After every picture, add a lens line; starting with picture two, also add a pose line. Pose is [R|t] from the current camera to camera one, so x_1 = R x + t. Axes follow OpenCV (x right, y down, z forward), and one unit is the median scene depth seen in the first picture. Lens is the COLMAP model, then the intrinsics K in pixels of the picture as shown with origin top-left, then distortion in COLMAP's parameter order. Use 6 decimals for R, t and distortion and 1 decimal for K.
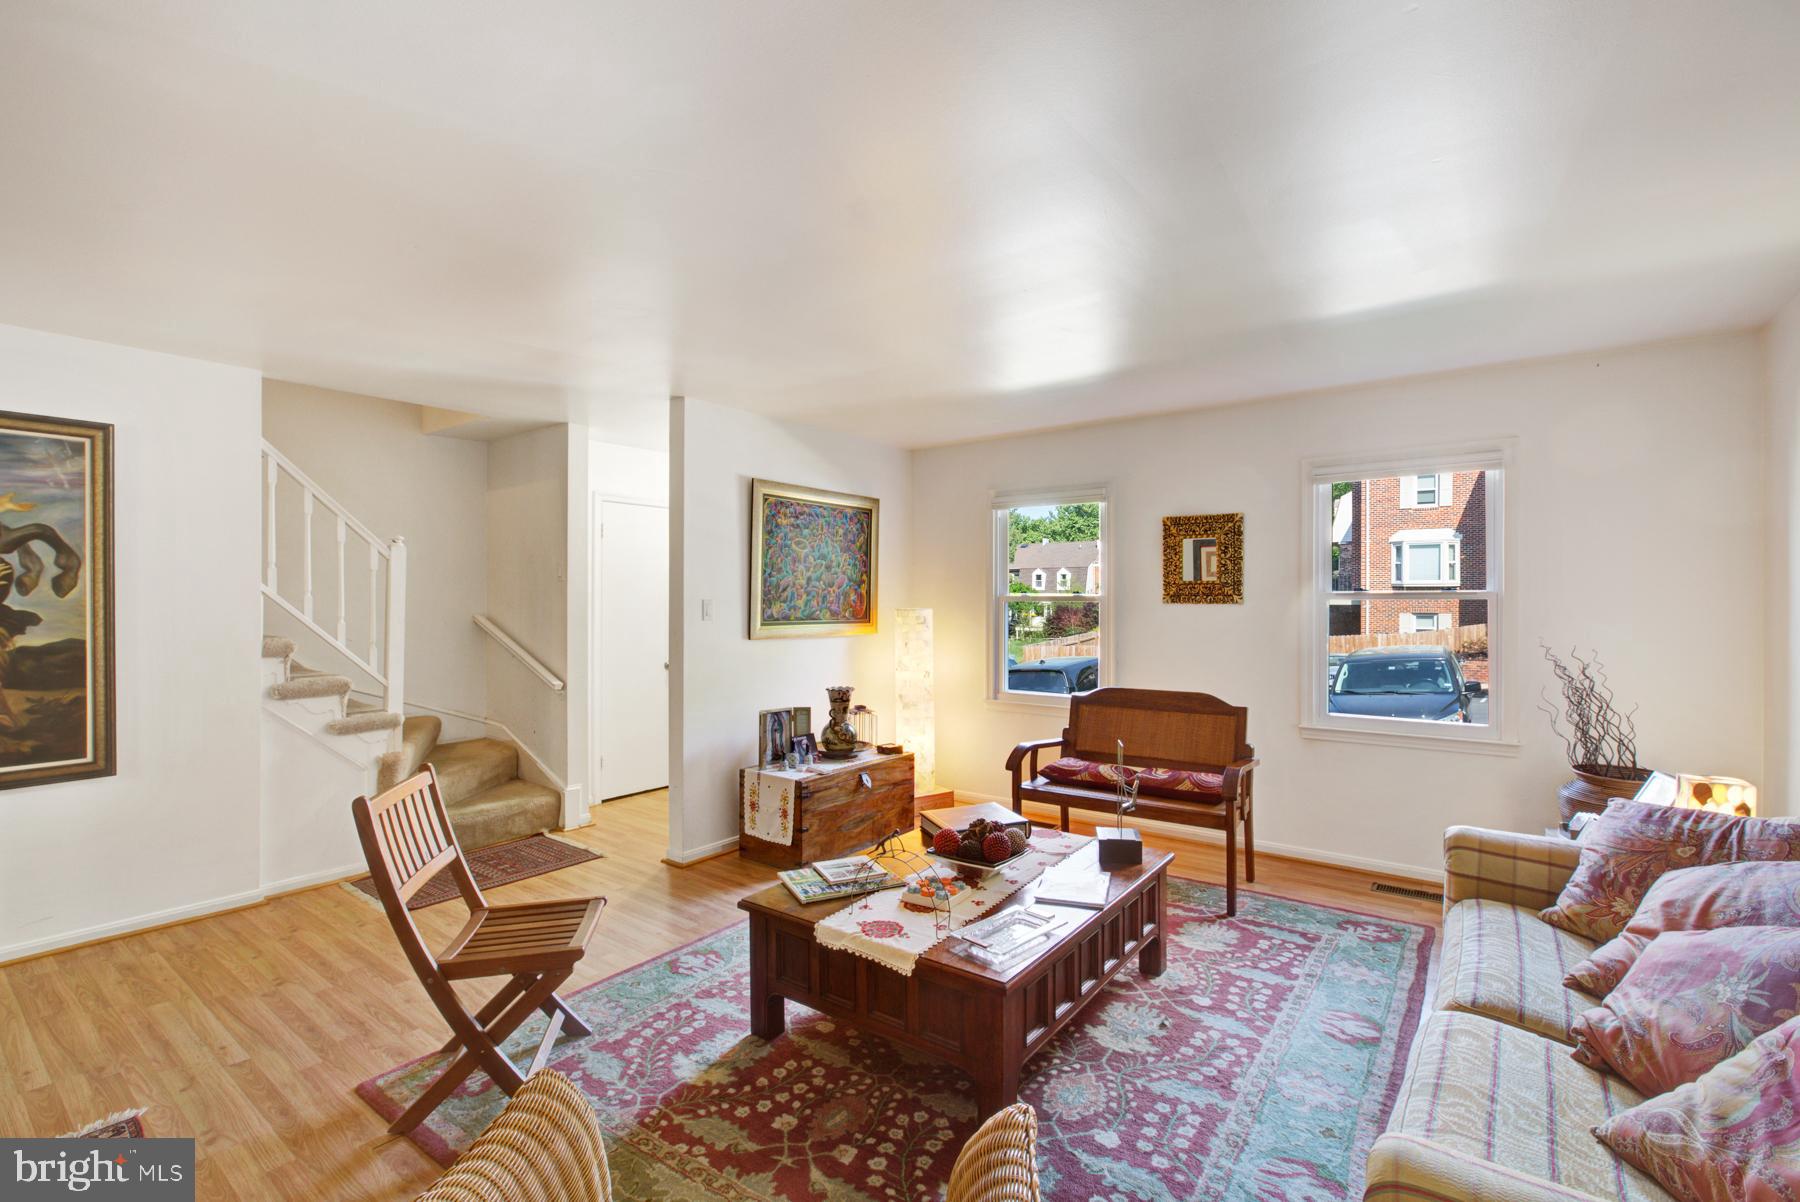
lens RADIAL K [[801.0, 0, 886.0], [0, 801.0, 600.3], [0, 0, 1]] dist [-0.001466, 0.000001]
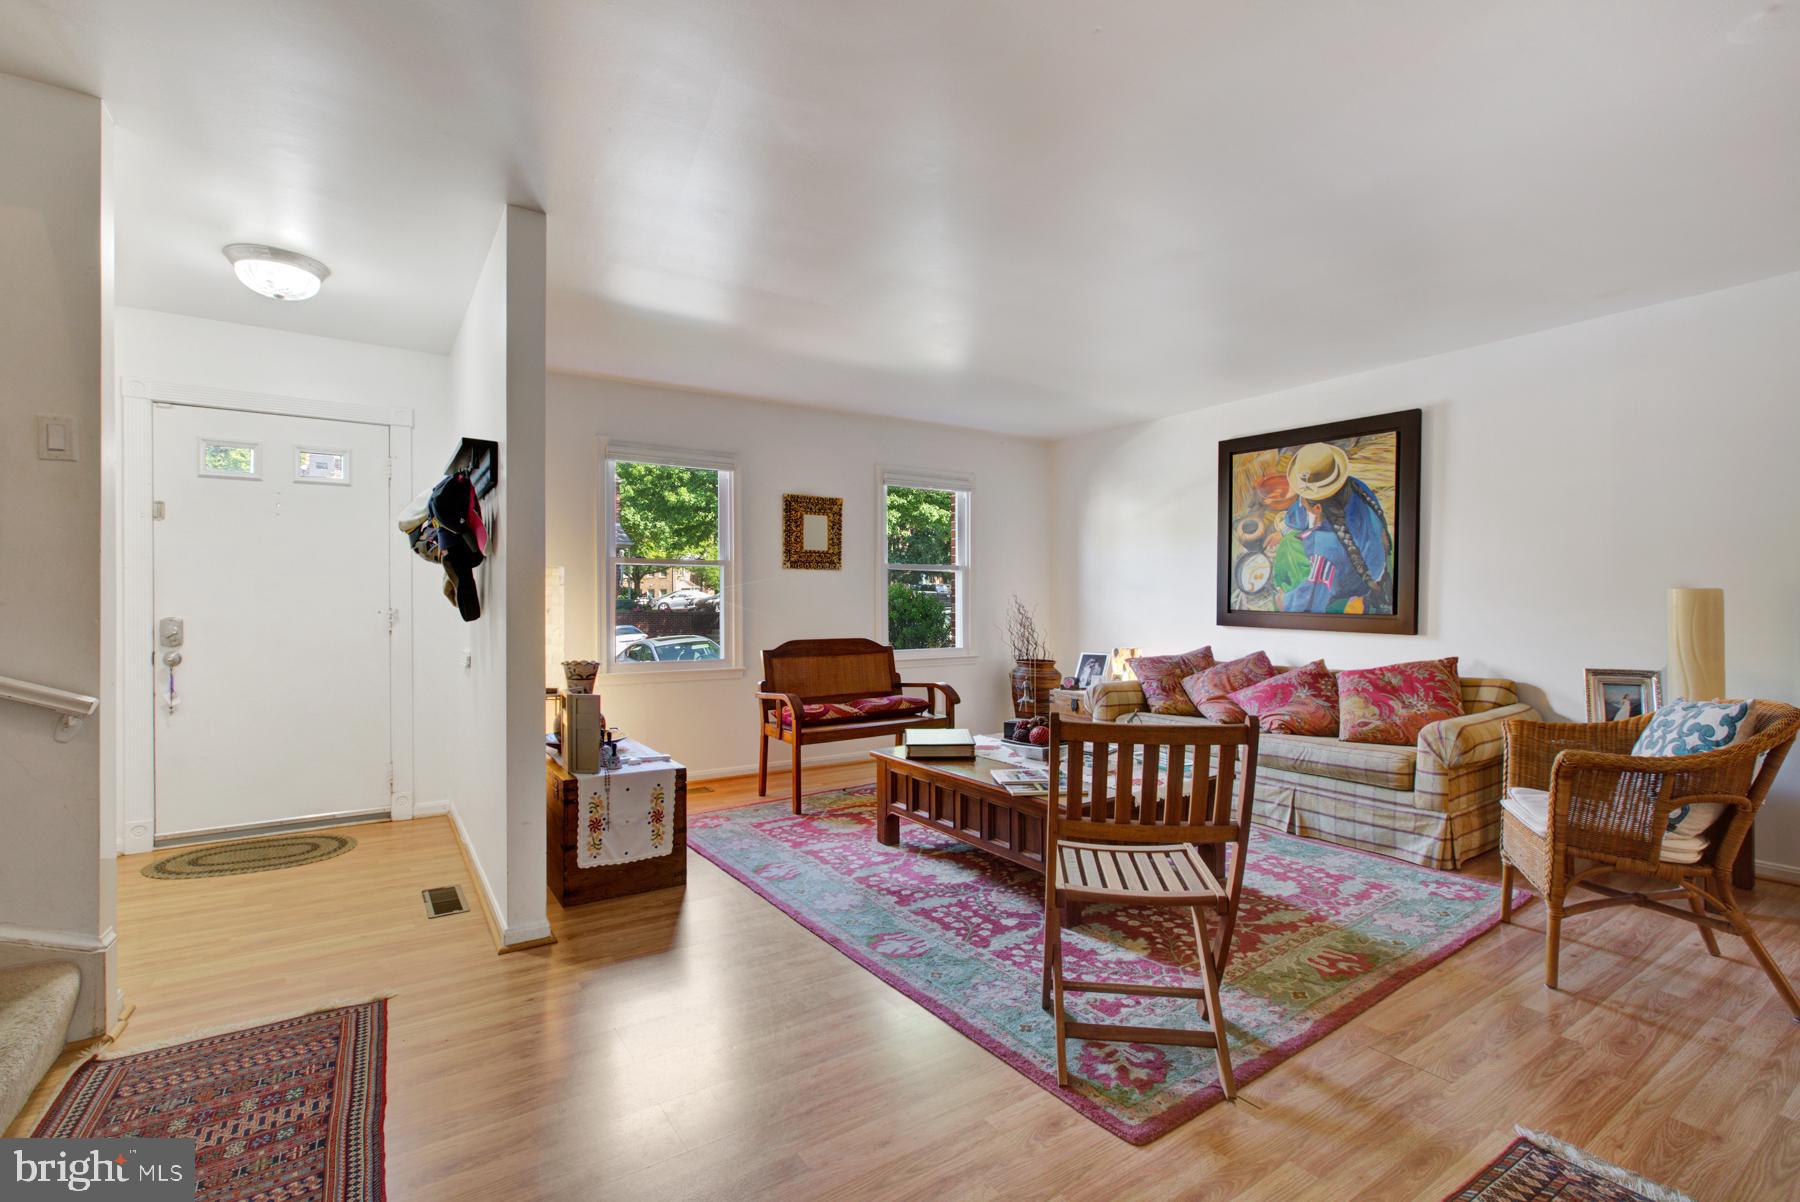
lens RADIAL K [[801.0, 0, 886.0], [0, 801.0, 600.3], [0, 0, 1]] dist [-0.001466, 0.000001]
pose [[0.327008, -0.001489, 0.945020, -0.753745], [-0.006829, 0.999969, 0.003938, 0.048497], [-0.944997, -0.007741, 0.326988, 0.510354]]
